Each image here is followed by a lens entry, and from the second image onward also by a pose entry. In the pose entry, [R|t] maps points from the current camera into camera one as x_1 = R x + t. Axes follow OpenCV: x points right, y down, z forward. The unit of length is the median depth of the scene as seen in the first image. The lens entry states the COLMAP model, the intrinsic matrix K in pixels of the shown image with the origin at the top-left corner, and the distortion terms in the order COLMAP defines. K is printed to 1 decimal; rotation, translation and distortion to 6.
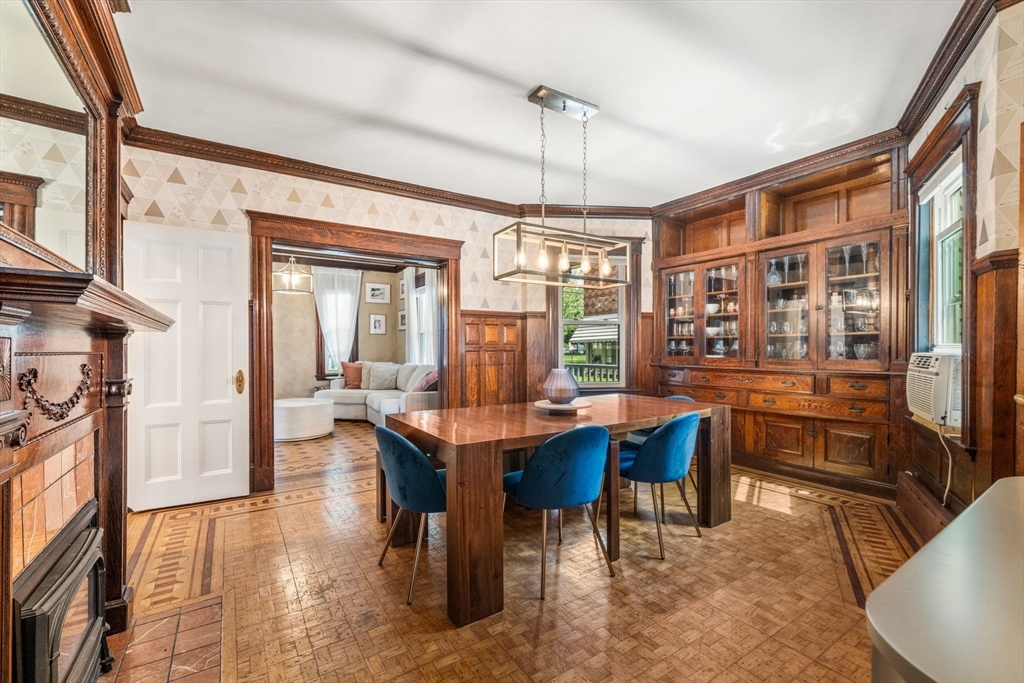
lens RADIAL K [[471.1, 0, 511.0], [0, 471.1, 345.7], [0, 0, 1]] dist [0.000587, -0.000152]
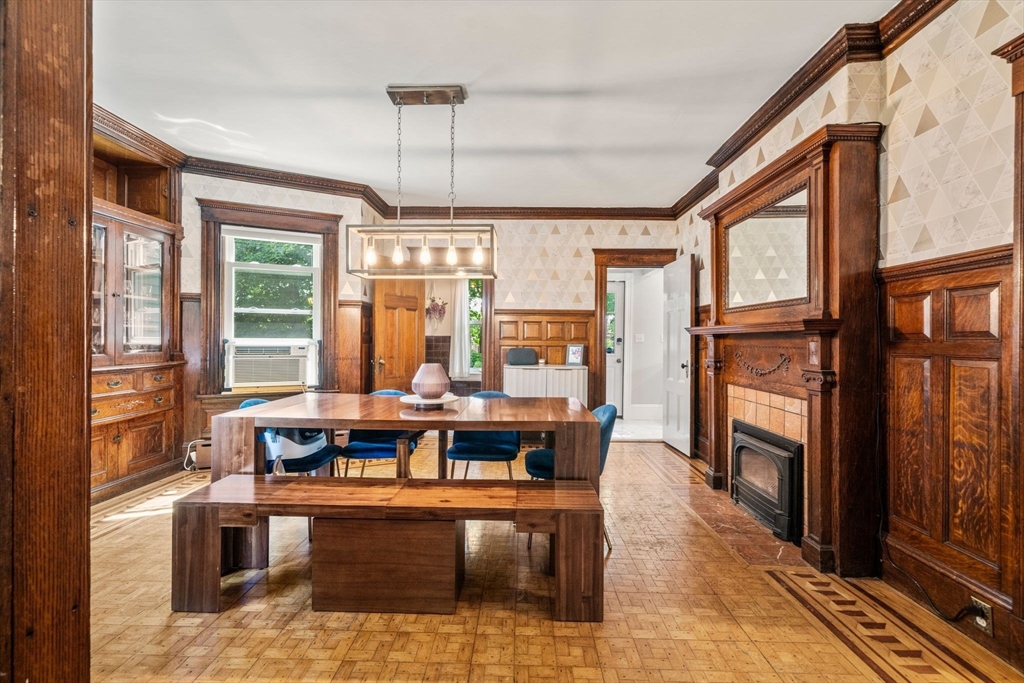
lens RADIAL K [[471.1, 0, 511.0], [0, 471.1, 345.7], [0, 0, 1]] dist [0.000587, -0.000152]
pose [[-0.834283, -0.002591, 0.551330, -0.641908], [-0.000867, 0.999994, 0.003386, 0.012878], [-0.551335, 0.002347, -0.834280, 1.897887]]
